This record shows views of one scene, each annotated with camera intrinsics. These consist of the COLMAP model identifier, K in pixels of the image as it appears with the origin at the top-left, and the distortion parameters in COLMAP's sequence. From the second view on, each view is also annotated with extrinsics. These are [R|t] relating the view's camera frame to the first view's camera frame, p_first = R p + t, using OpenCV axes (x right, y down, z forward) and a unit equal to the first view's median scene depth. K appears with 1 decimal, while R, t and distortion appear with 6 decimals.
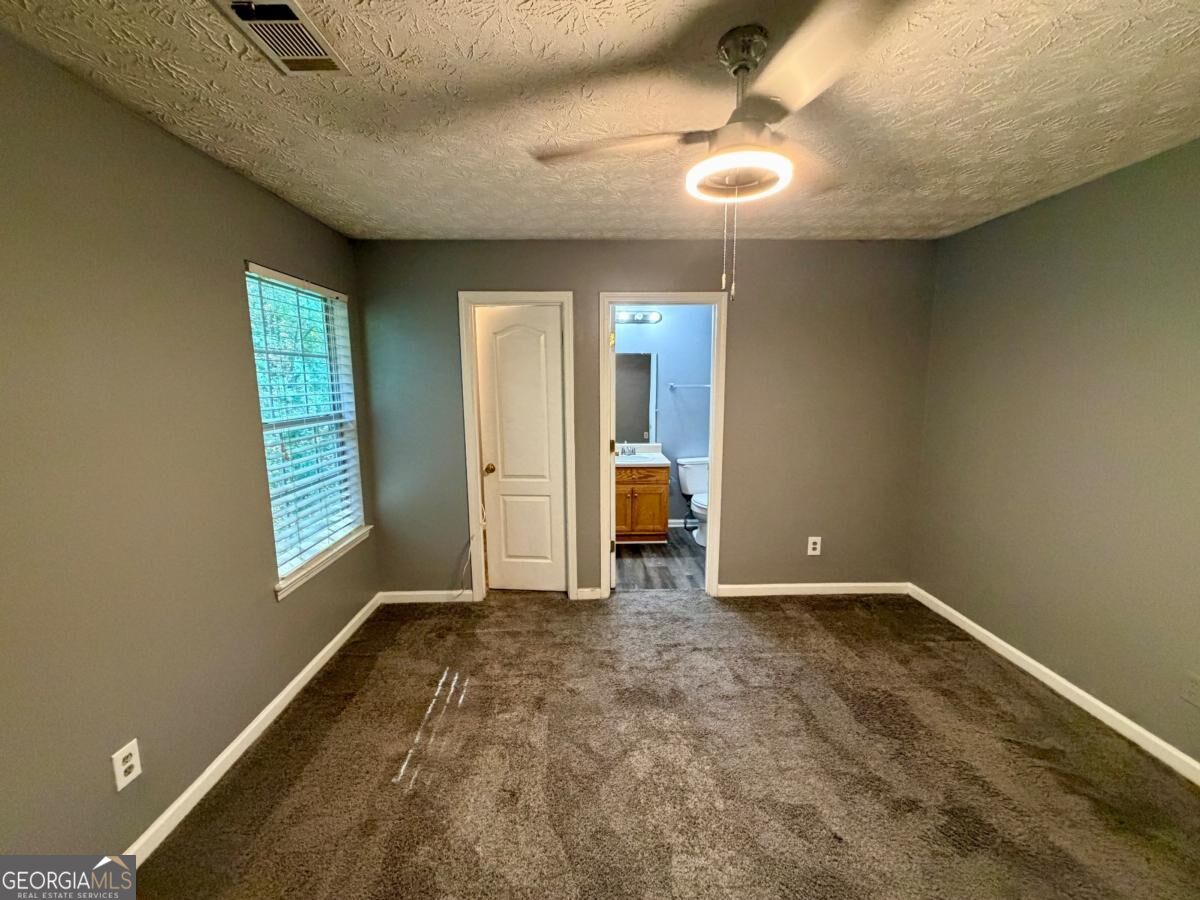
lens RADIAL K [[478.8, 0, 597.5], [0, 478.8, 450.2], [0, 0, 1]] dist [0.001962, 0.000006]
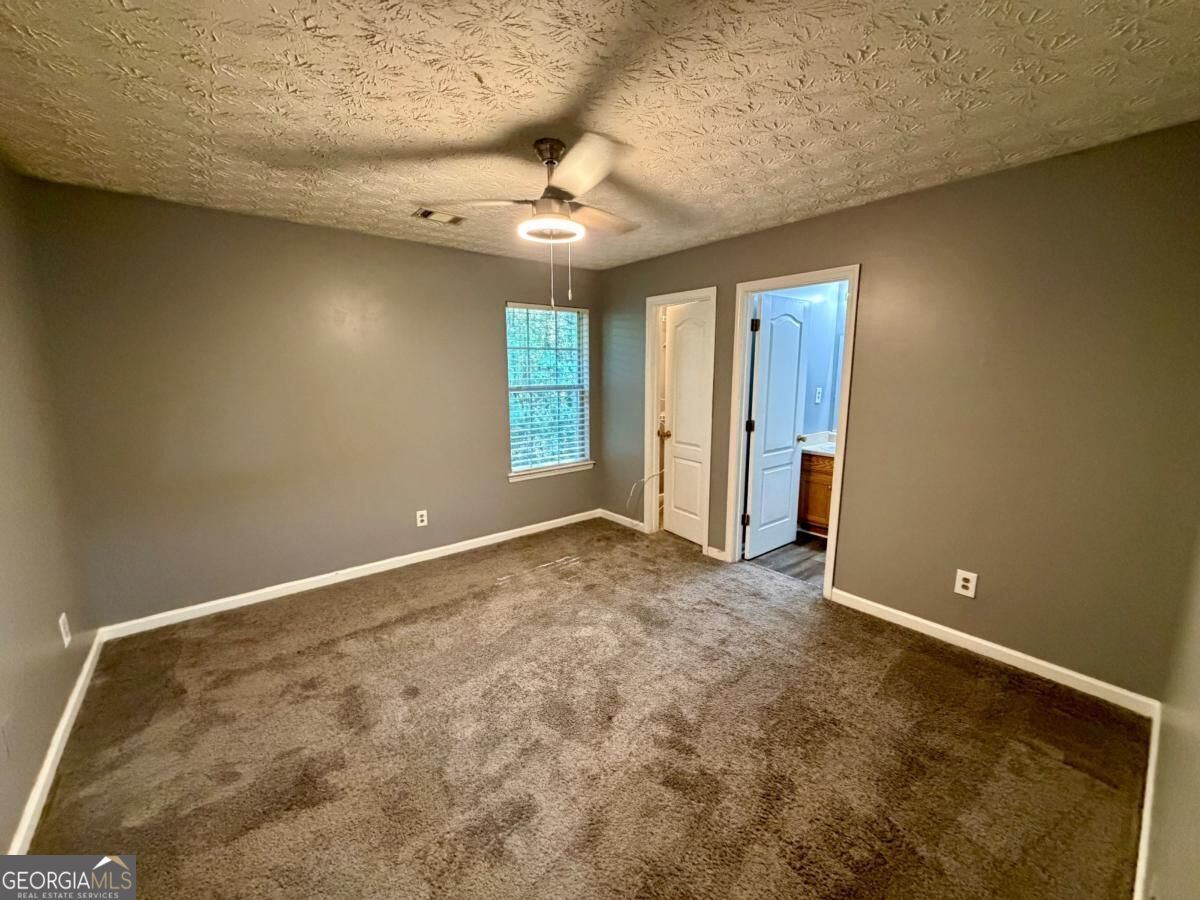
lens RADIAL K [[477.2, 0, 599.9], [0, 477.2, 453.1], [0, 0, 1]] dist [-0.000330, -0.000157]
pose [[0.614682, 0.140720, -0.776121, 0.742468], [-0.116403, 0.989367, 0.087194, -0.002094], [0.780139, 0.036747, 0.624526, 0.082204]]
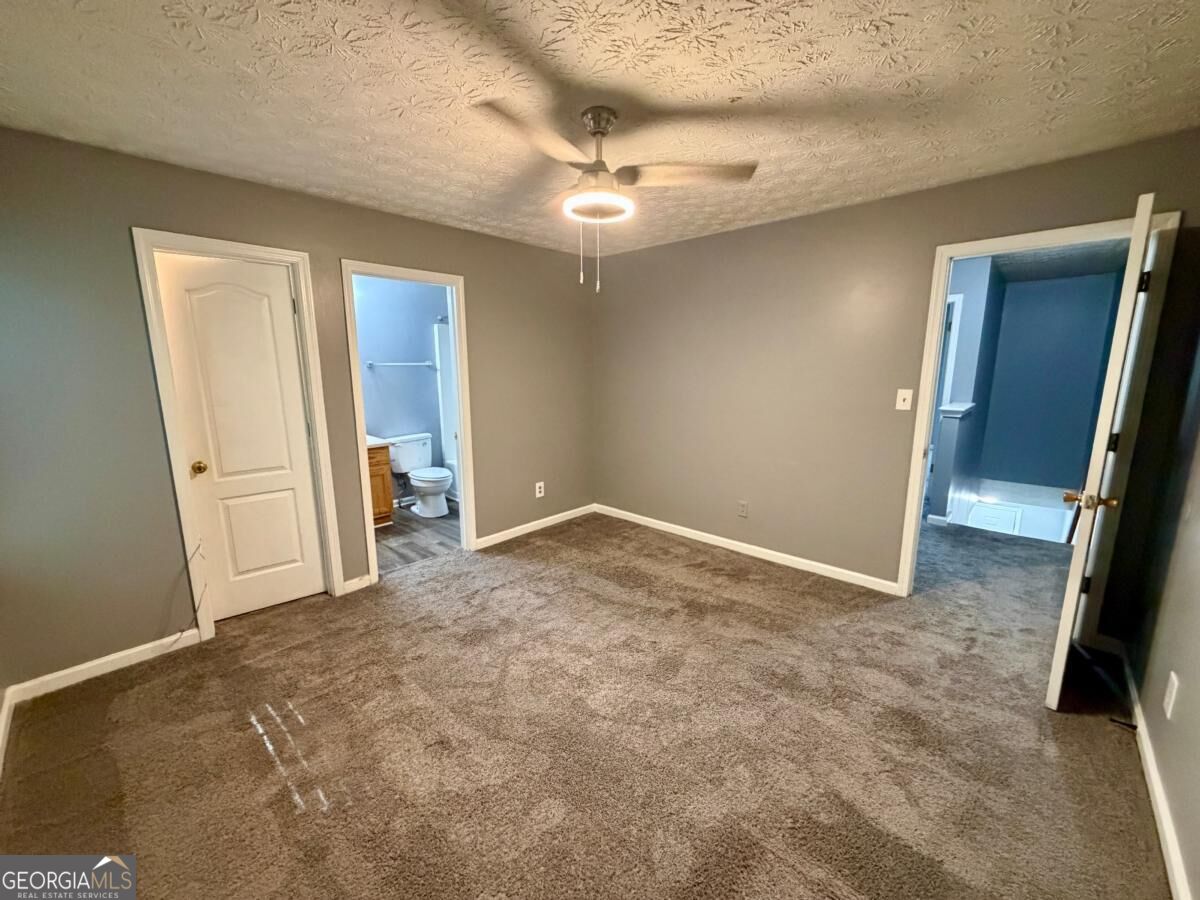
lens RADIAL K [[478.8, 0, 597.5], [0, 478.8, 450.2], [0, 0, 1]] dist [0.001962, 0.000006]
pose [[0.700077, -0.125161, 0.703012, -0.357134], [0.103539, 0.991907, 0.073488, 0.022644], [-0.706521, 0.021342, 0.707371, -0.001339]]
